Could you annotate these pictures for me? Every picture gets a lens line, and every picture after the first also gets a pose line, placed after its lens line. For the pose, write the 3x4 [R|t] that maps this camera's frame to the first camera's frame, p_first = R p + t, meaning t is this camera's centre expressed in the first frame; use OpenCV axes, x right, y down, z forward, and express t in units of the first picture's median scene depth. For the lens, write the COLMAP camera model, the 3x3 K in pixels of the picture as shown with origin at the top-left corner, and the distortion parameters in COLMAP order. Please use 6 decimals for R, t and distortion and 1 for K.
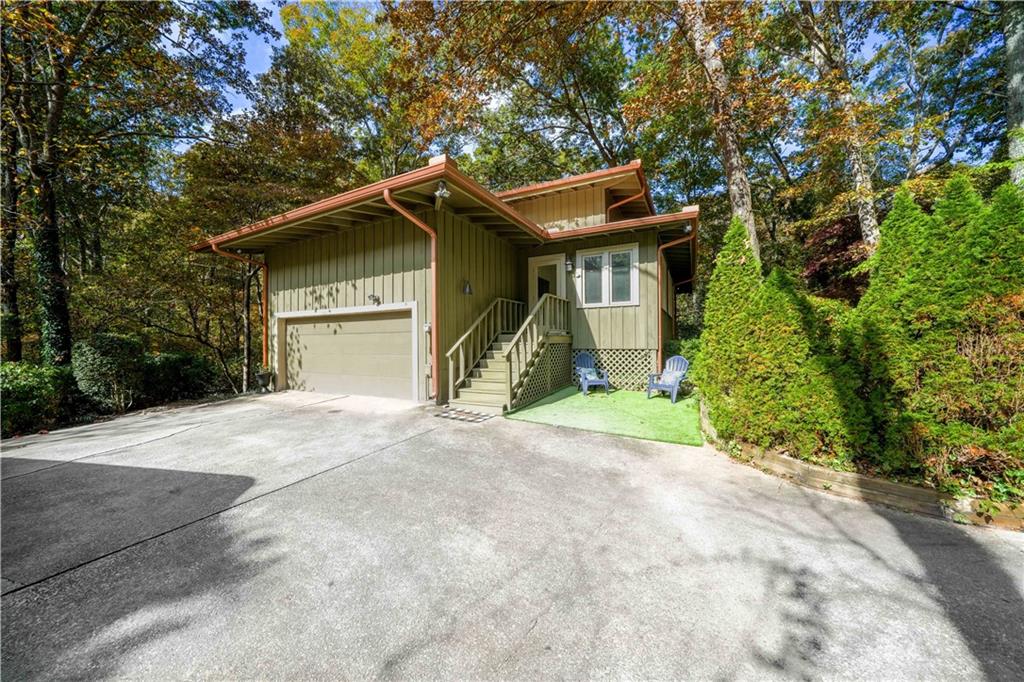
lens RADIAL K [[357.7, 0, 512.0], [0, 357.7, 341.0], [0, 0, 1]] dist [-0.018551, 0.000122]
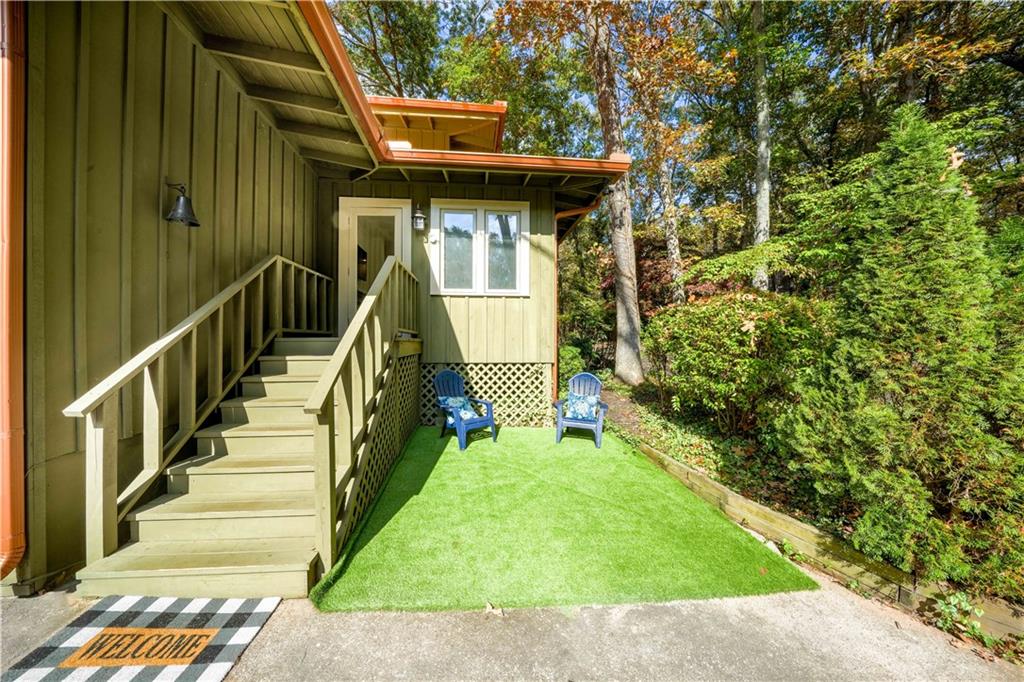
lens RADIAL K [[357.7, 0, 512.0], [0, 357.7, 341.0], [0, 0, 1]] dist [-0.018551, 0.000122]
pose [[0.833978, 0.011080, 0.551687, -0.036227], [-0.007993, 0.999936, -0.007999, -0.012195], [-0.551740, 0.002261, 0.834013, 0.468358]]
